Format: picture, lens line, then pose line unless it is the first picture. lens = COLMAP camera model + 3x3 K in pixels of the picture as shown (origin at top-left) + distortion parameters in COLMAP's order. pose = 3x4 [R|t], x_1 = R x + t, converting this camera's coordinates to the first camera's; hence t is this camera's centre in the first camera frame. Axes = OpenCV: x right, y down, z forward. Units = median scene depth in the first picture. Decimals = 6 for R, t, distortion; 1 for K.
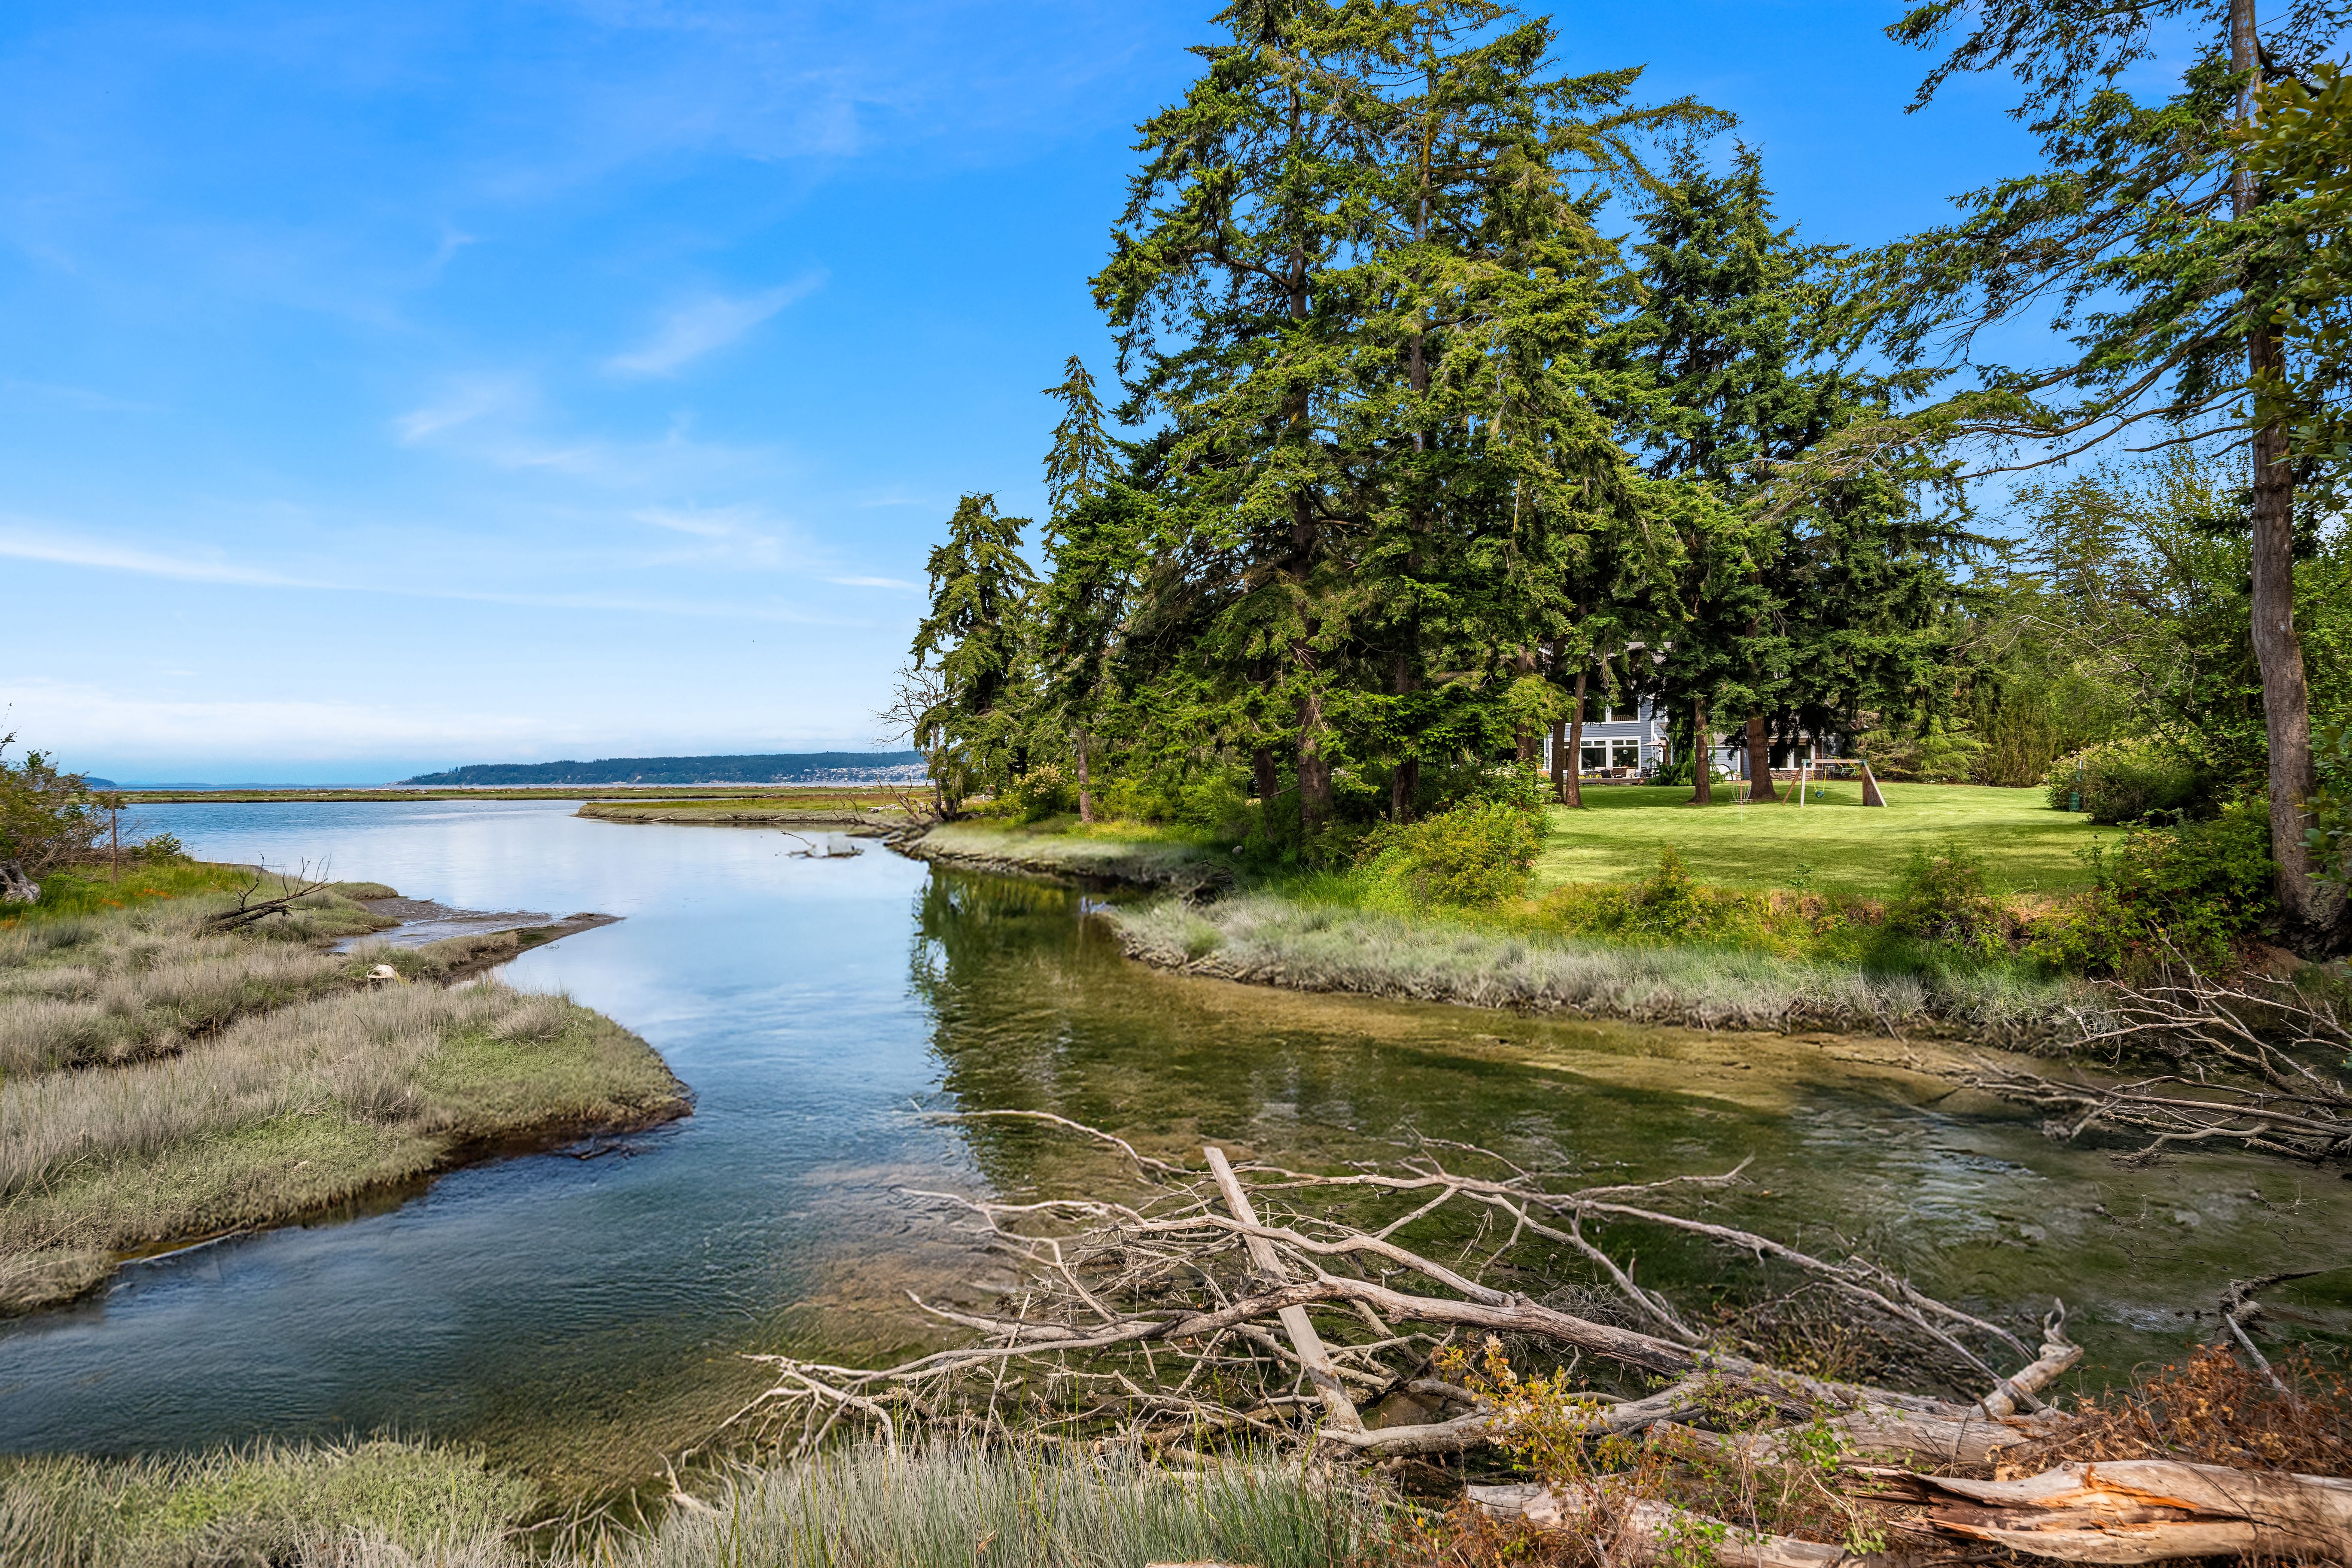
lens RADIAL K [[1319.8, 0, 1165.1], [0, 1319.8, 769.1], [0, 0, 1]] dist [-0.002215, -0.004087]
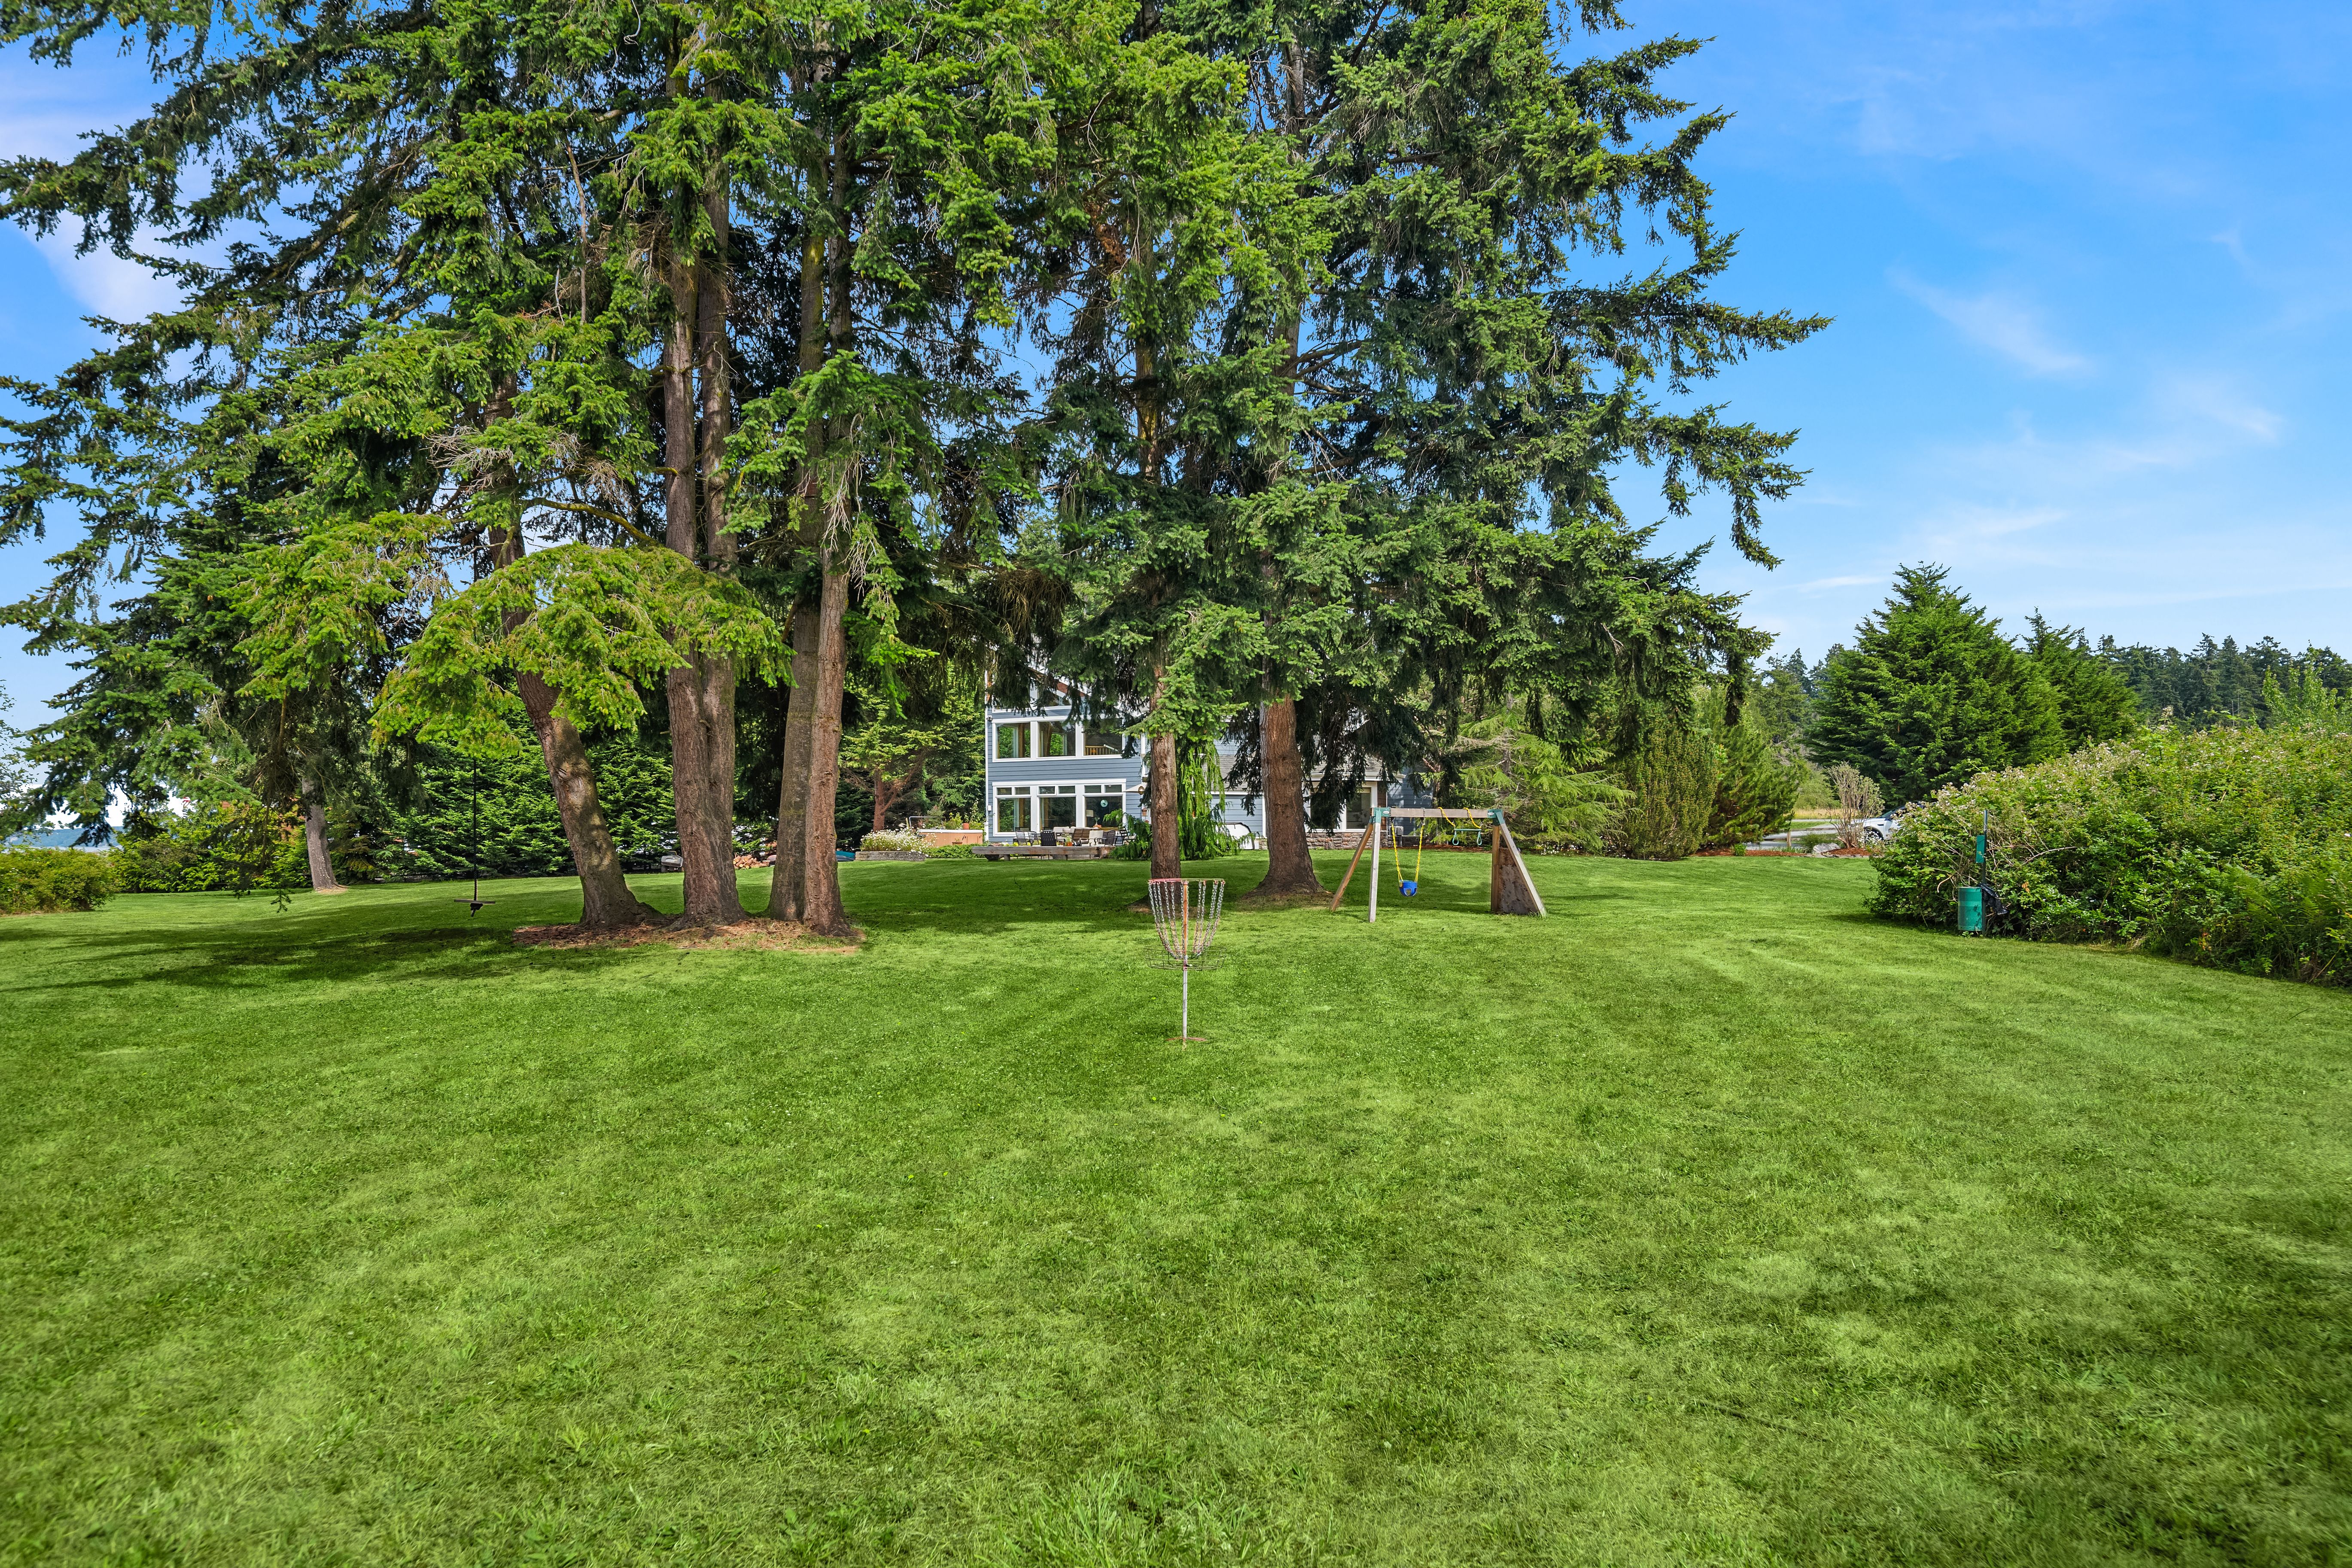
lens RADIAL K [[1319.8, 0, 1180.3], [0, 1319.8, 793.0], [0, 0, 1]] dist [-0.002215, -0.004087]
pose [[0.948322, 0.011414, 0.317104, 0.278492], [-0.002362, 0.999579, -0.028915, 0.000257], [-0.317300, 0.026672, 0.947950, 0.595557]]
